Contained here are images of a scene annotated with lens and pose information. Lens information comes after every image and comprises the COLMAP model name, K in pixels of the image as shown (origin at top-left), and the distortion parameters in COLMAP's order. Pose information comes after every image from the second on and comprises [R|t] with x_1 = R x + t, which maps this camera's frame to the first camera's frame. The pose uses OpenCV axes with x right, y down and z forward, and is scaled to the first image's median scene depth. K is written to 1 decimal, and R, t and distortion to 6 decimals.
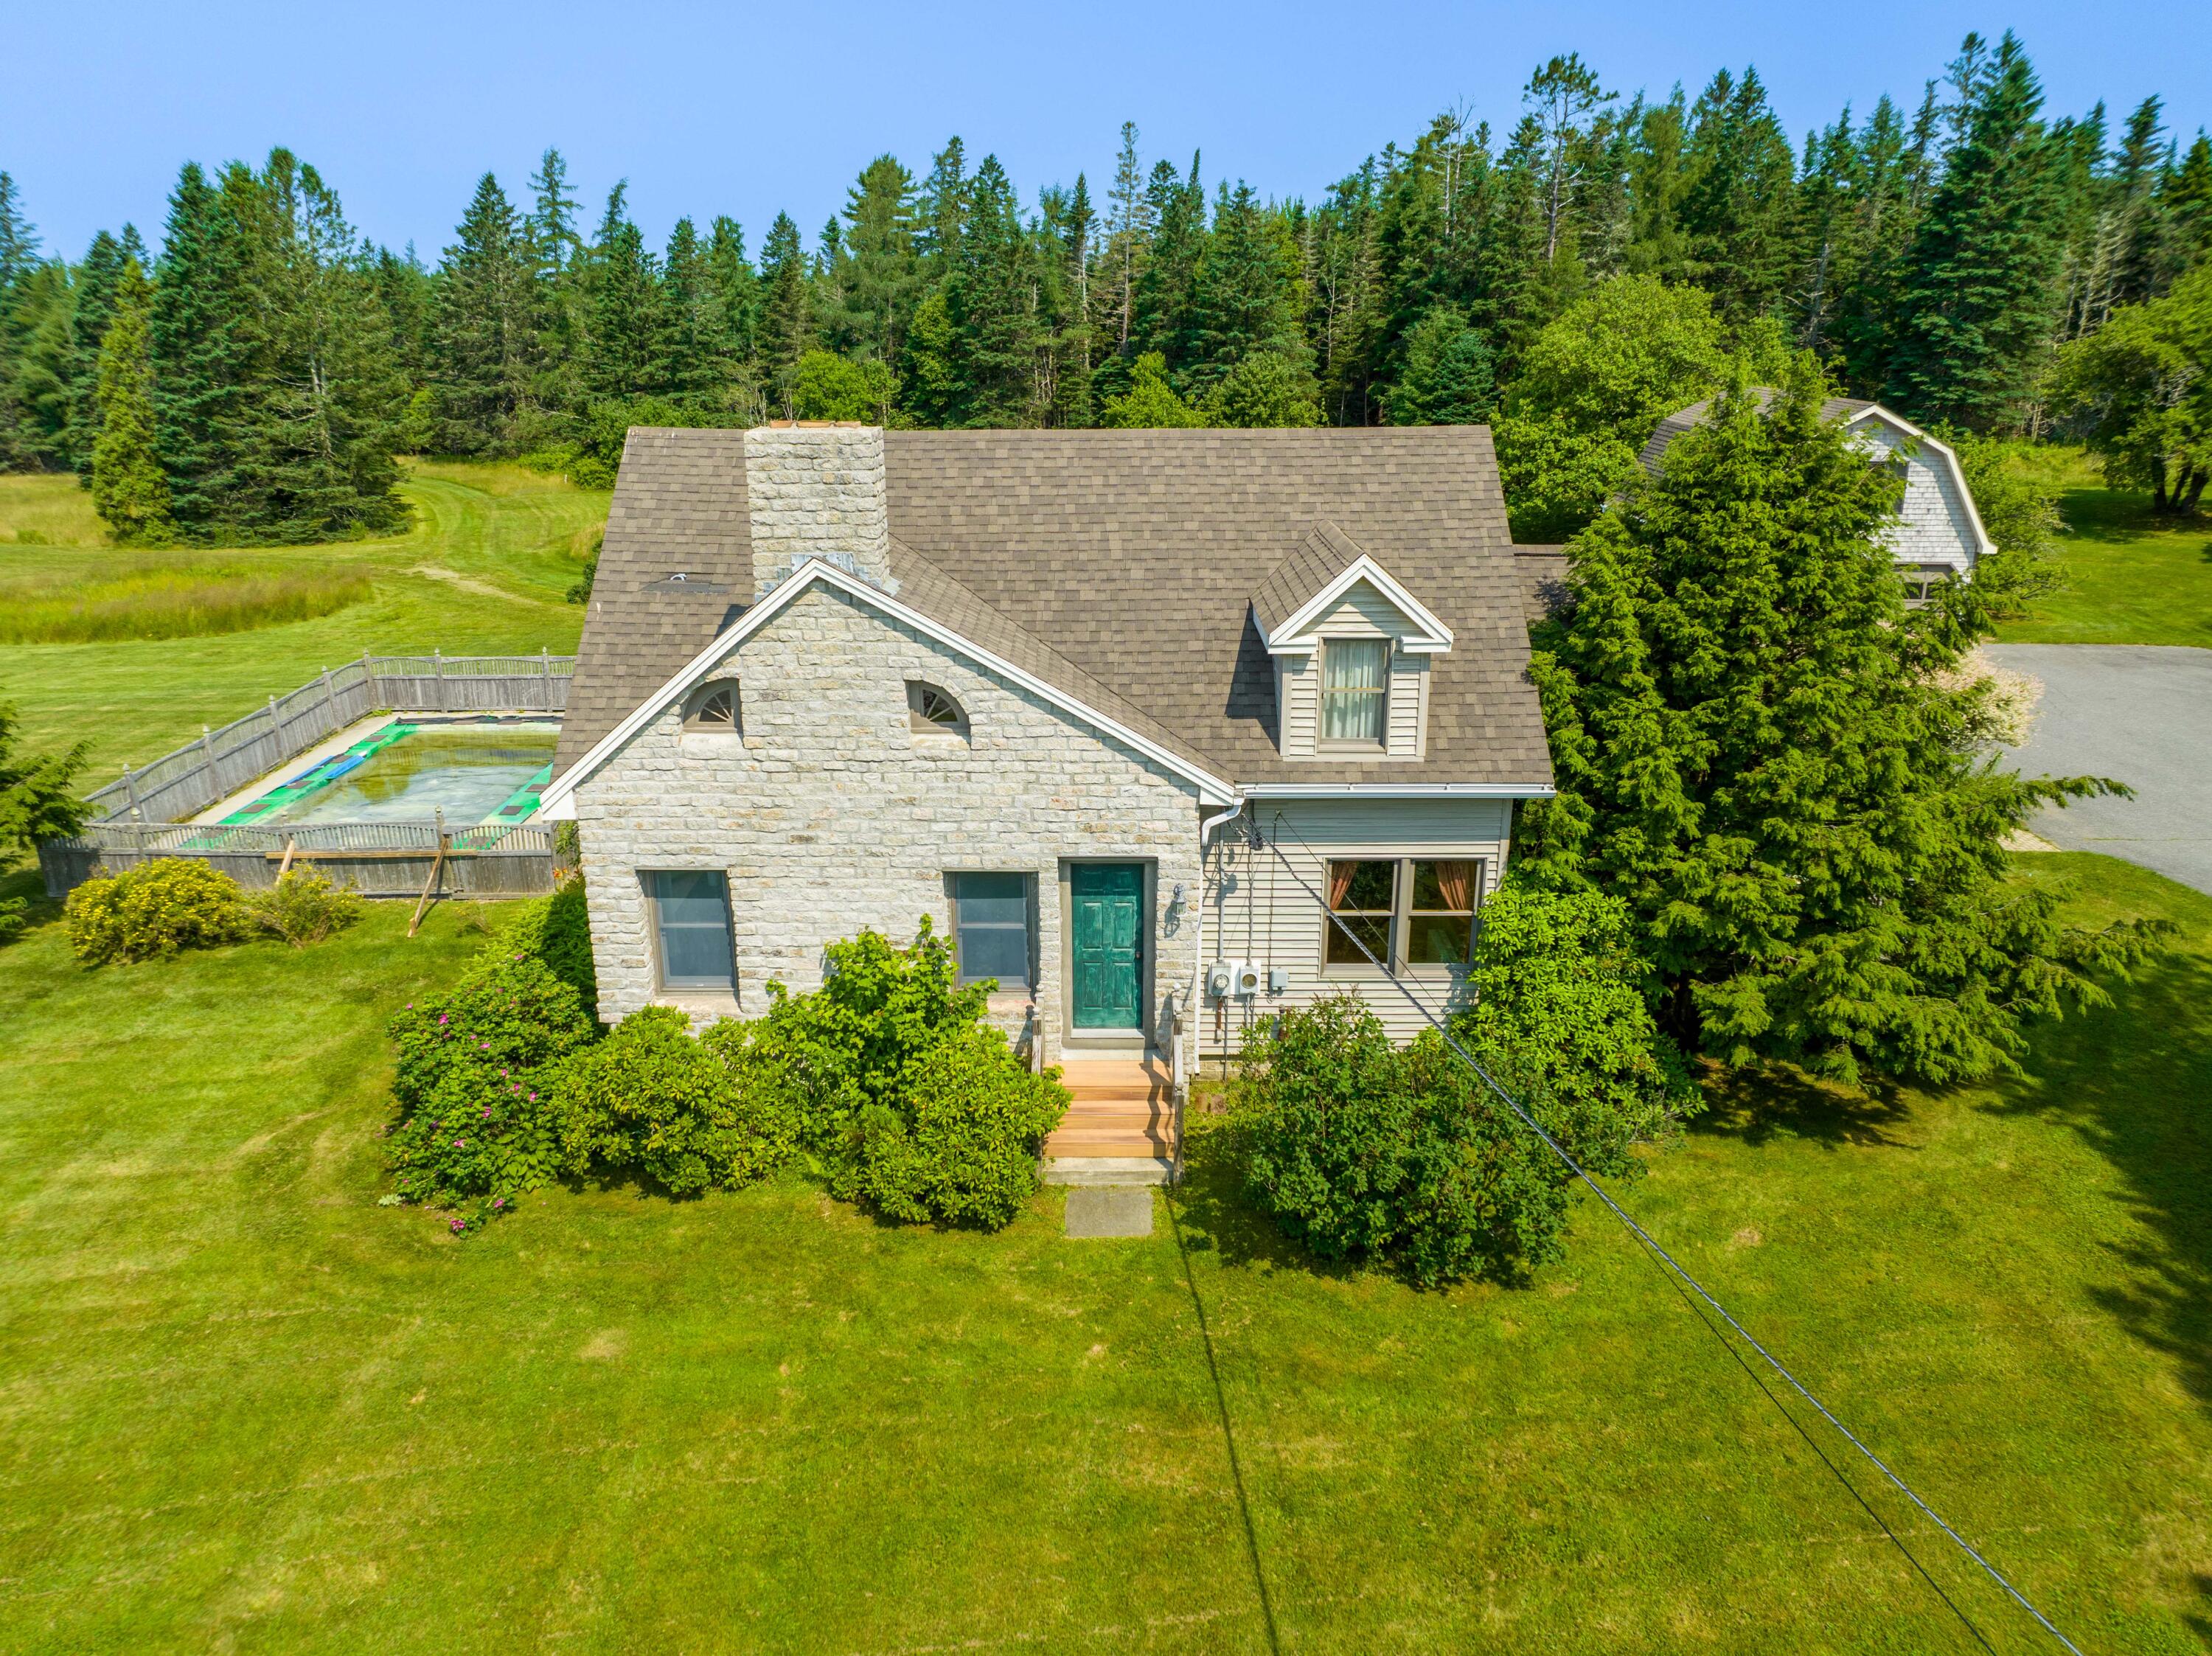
lens RADIAL K [[1612.2, 0, 1112.1], [0, 1612.2, 748.3], [0, 0, 1]] dist [-0.023007, -0.000409]
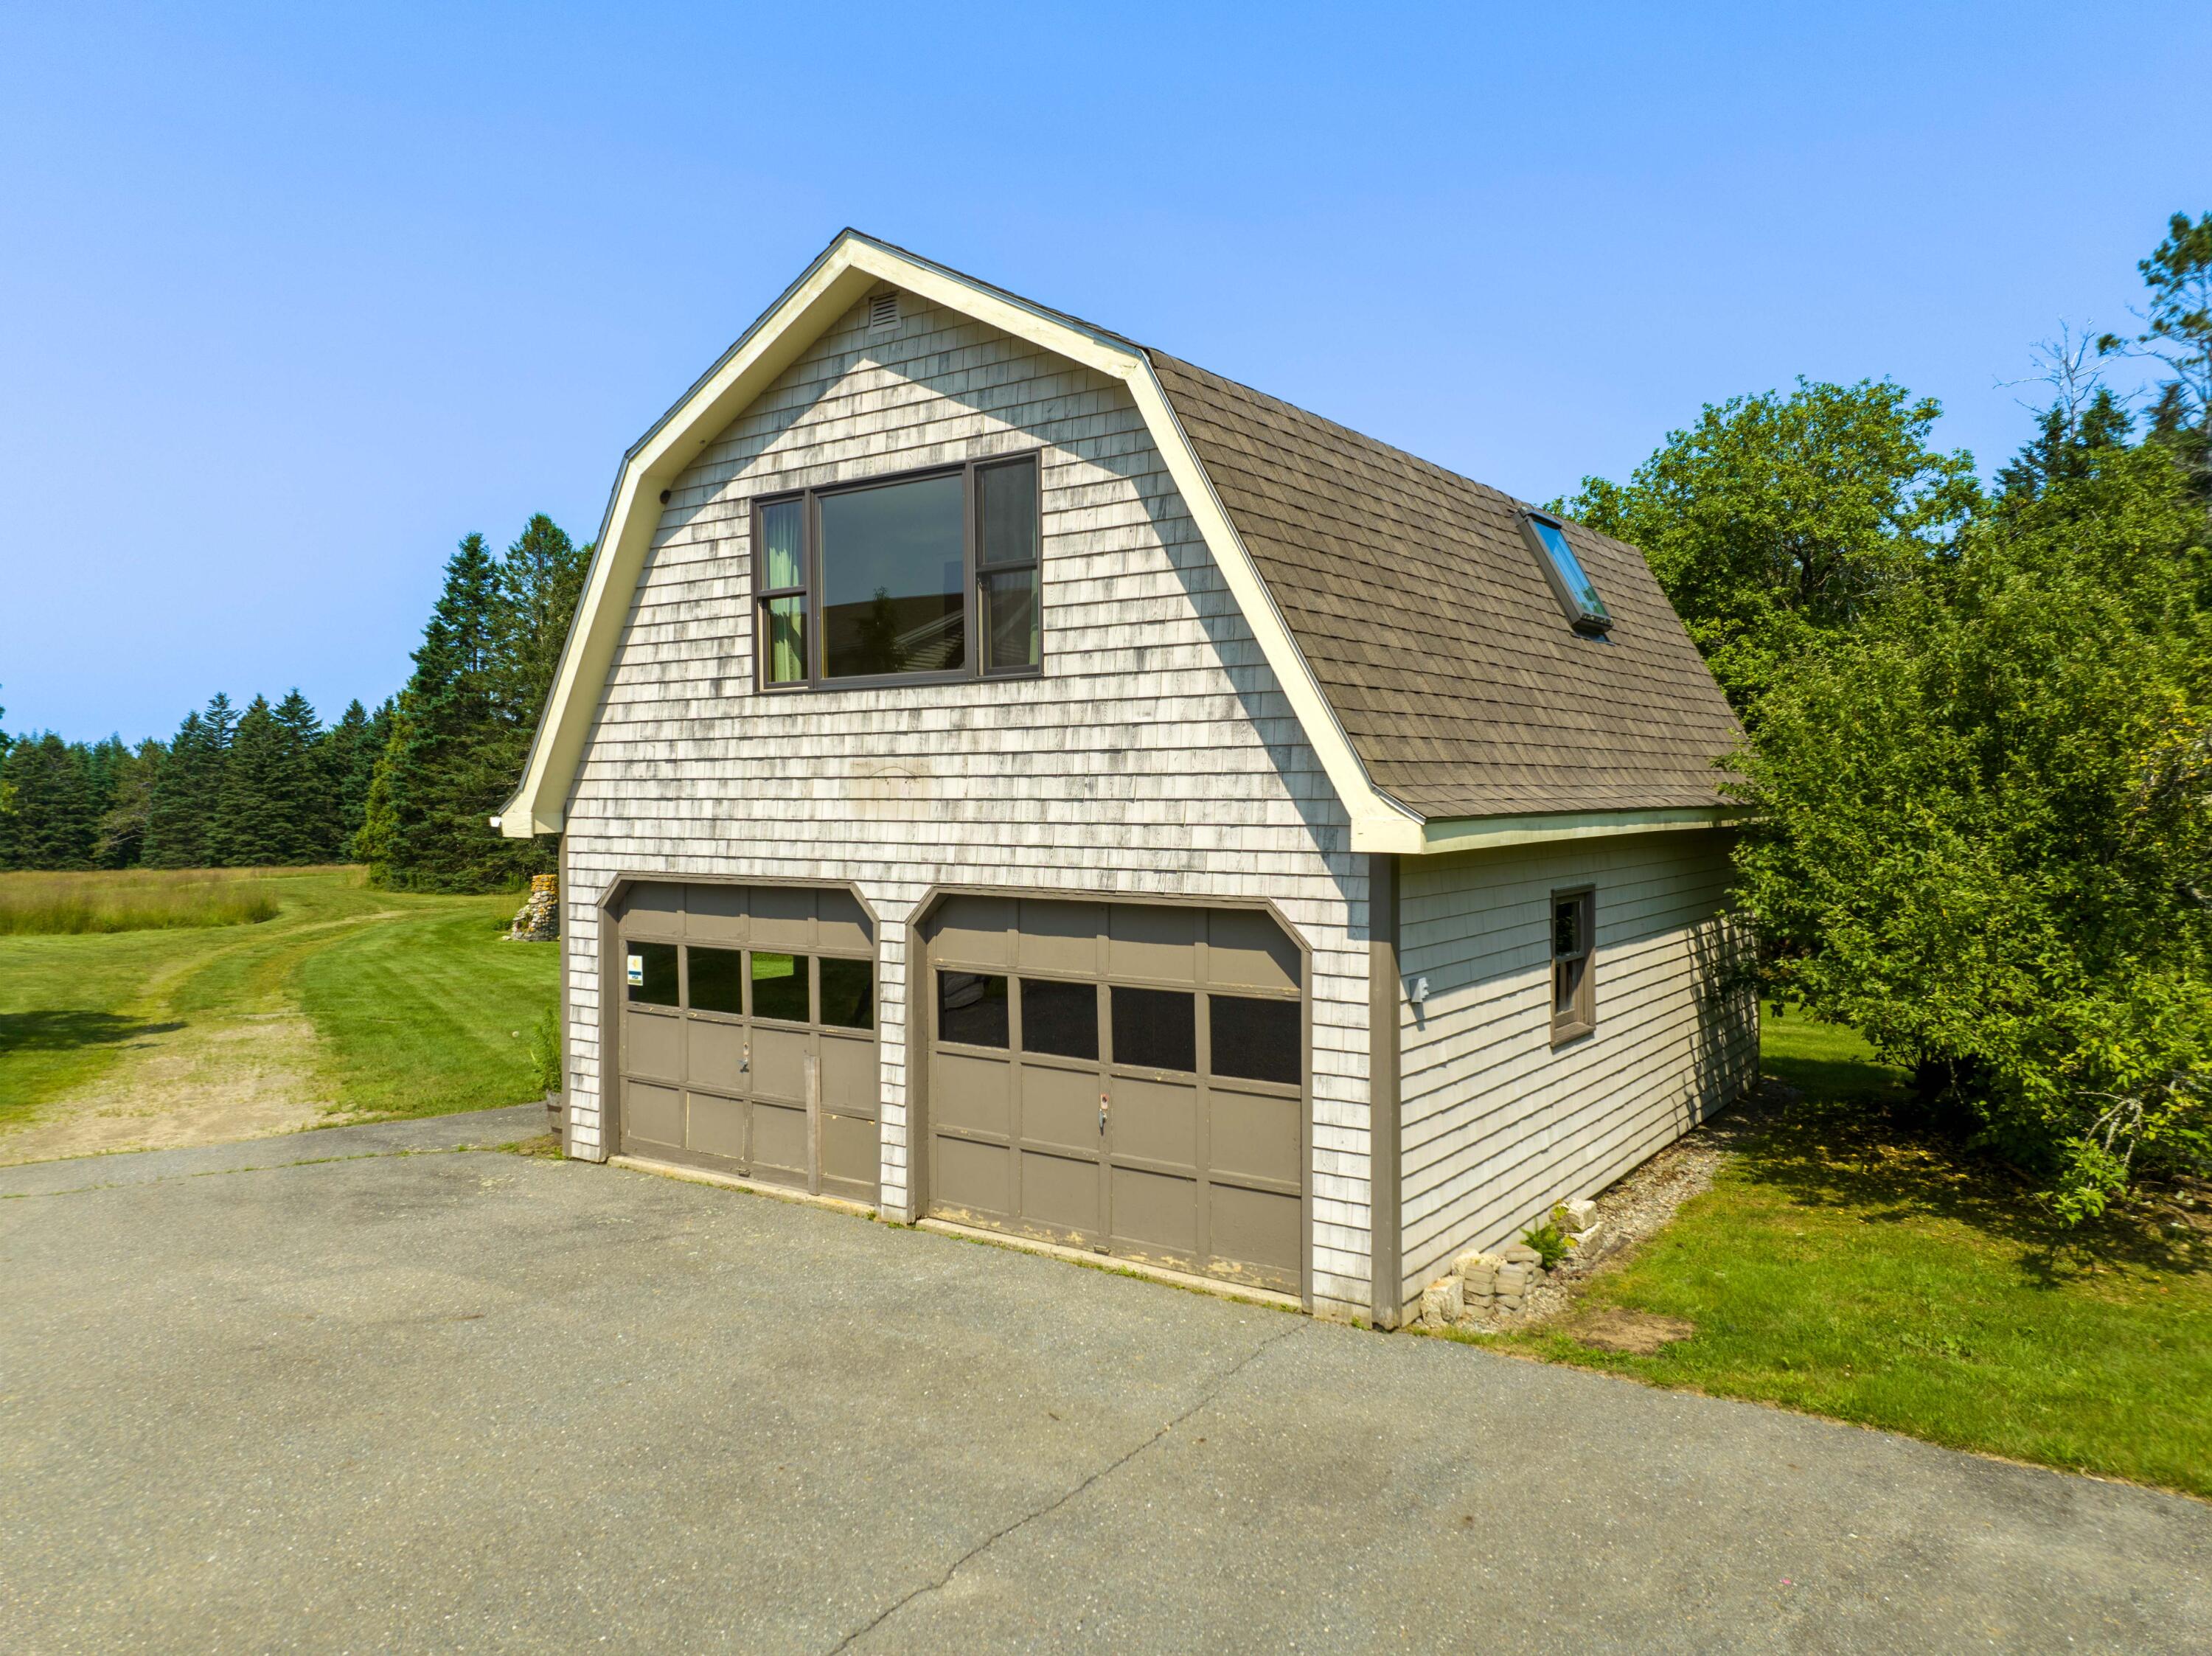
lens RADIAL K [[1555.0, 0, 1106.0], [0, 1555.0, 828.0], [0, 0, 1]] dist [-0.043289, 0.011138]
pose [[0.809535, 0.013000, -0.586928, 0.460427], [-0.156335, 0.968429, -0.194178, -0.060595], [0.565874, 0.248951, 0.786009, 0.609329]]
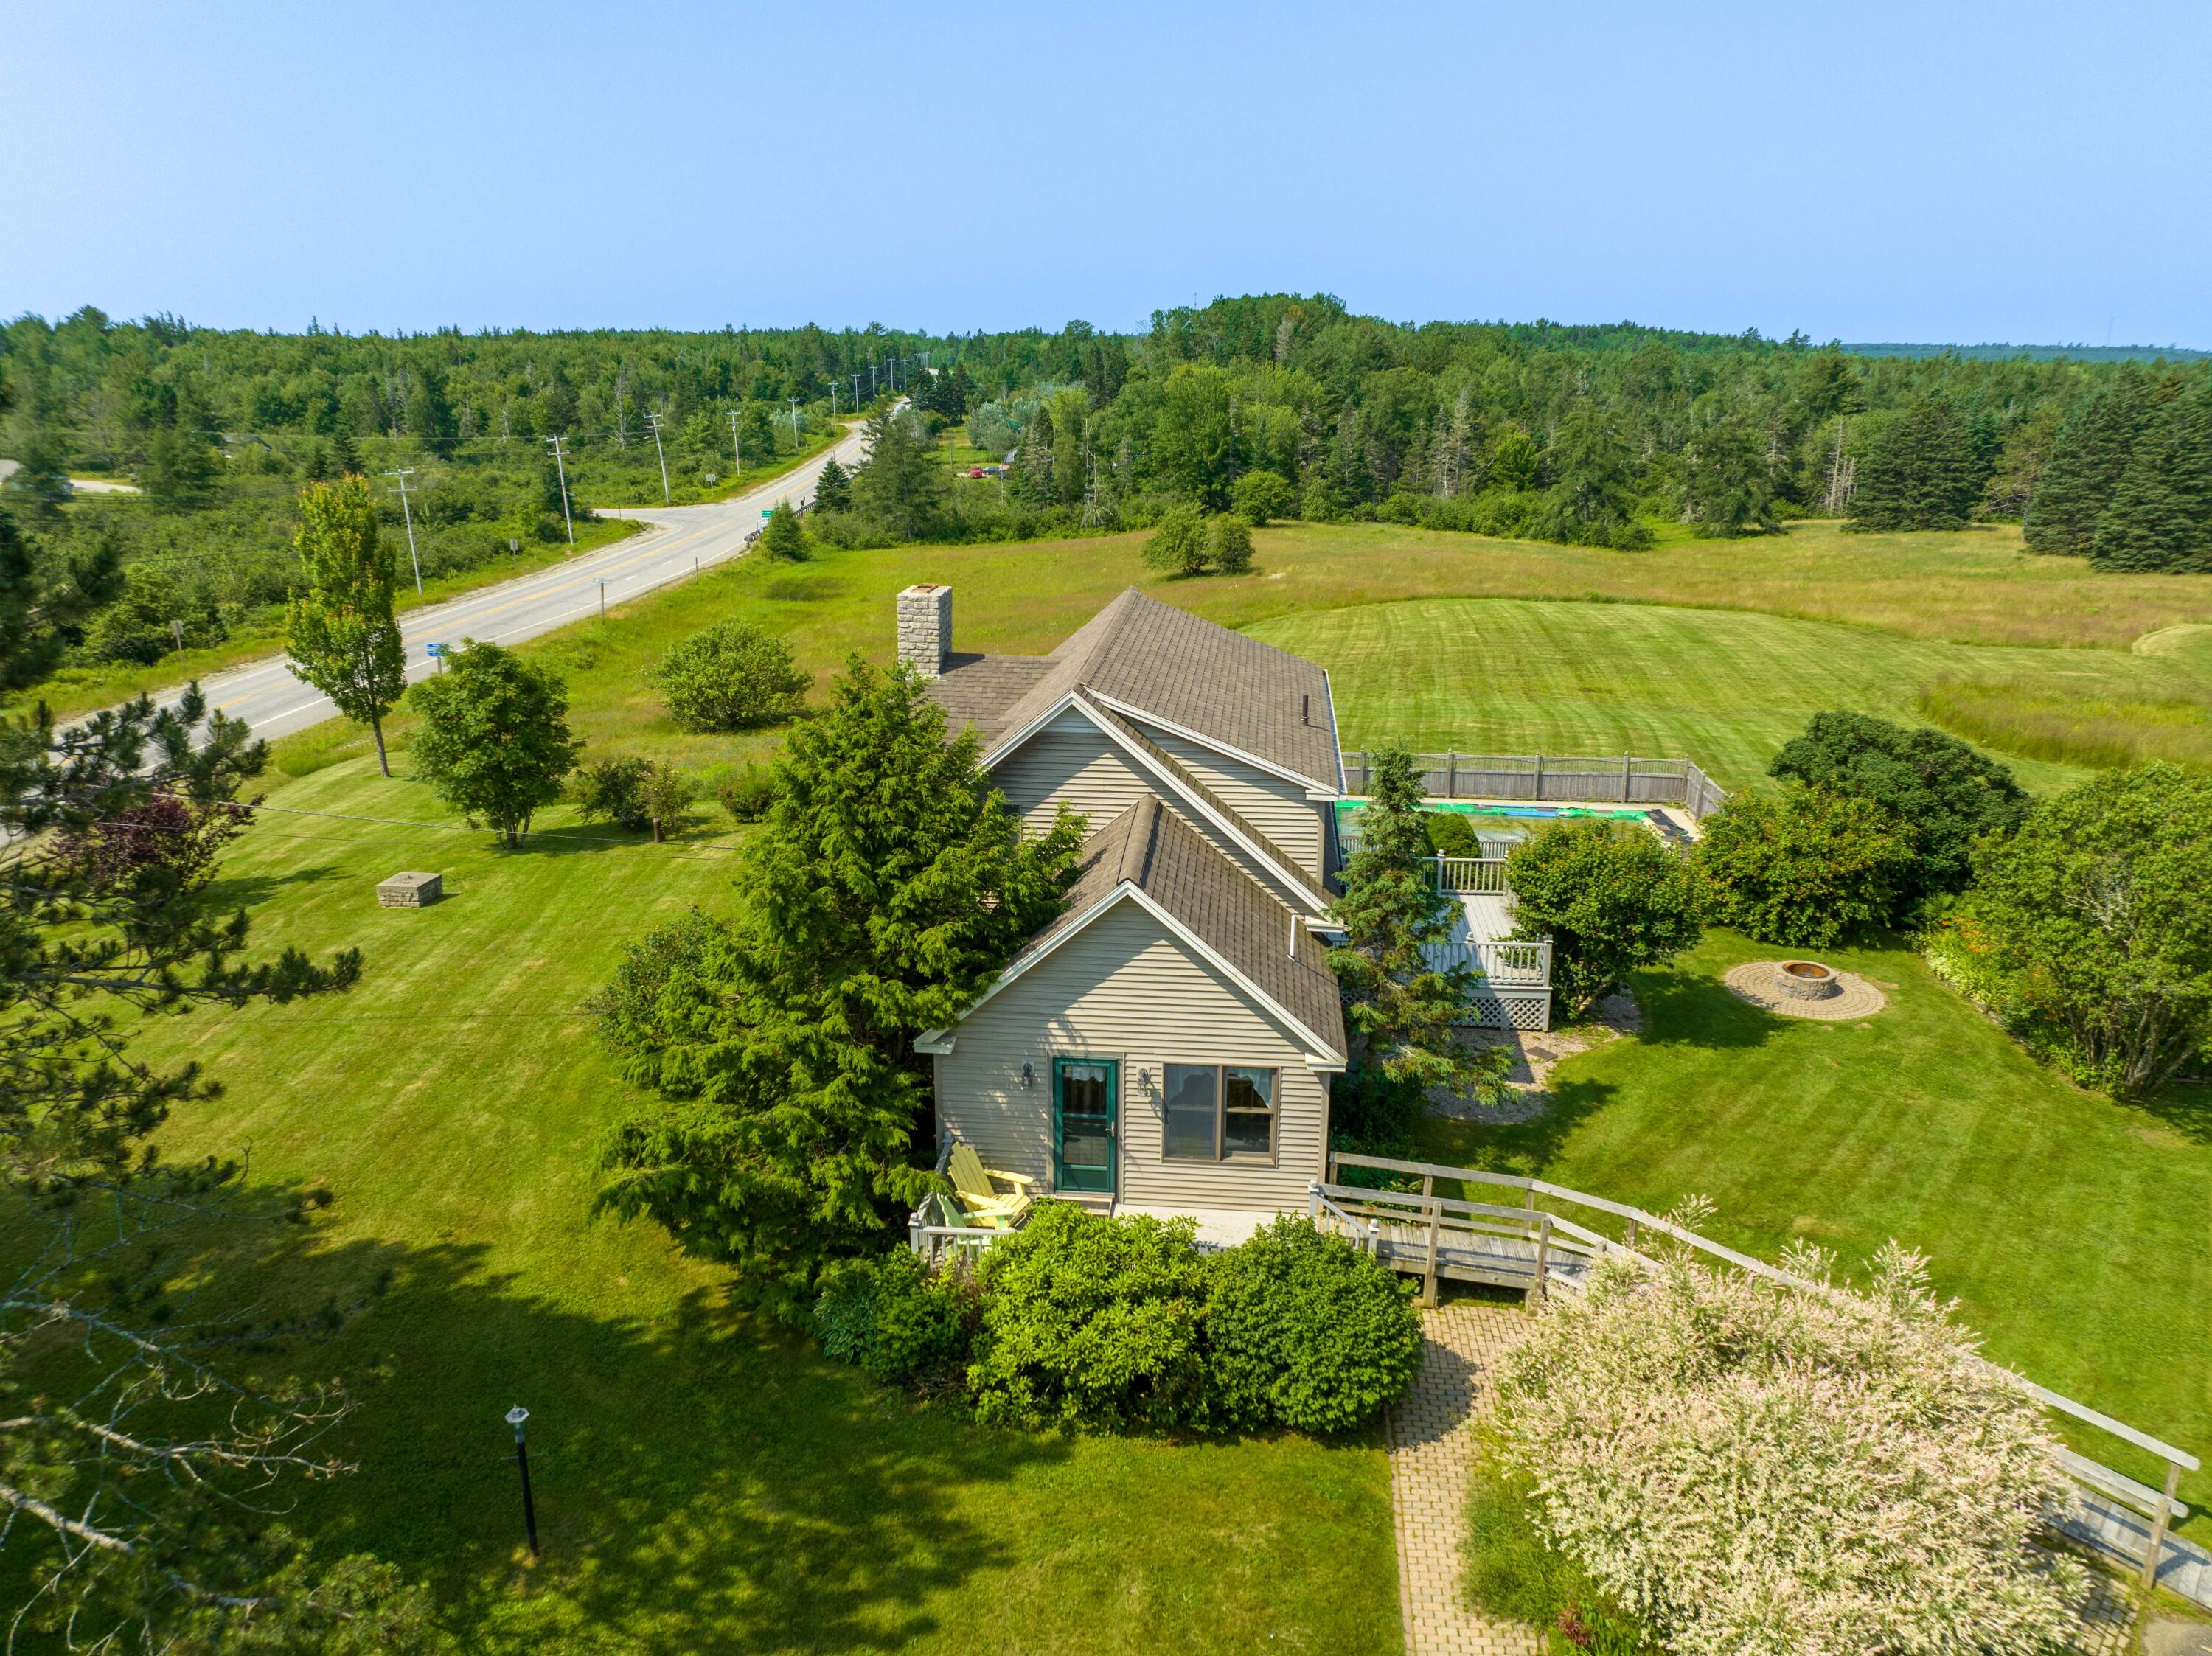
lens RADIAL K [[1555.0, 0, 1106.0], [0, 1555.0, 828.0], [0, 0, 1]] dist [-0.043289, 0.011138]
pose [[-0.099927, 0.289193, -0.952041, 0.477894], [-0.274590, 0.911657, 0.305747, -0.163942], [0.956355, 0.291974, -0.011689, 0.391944]]
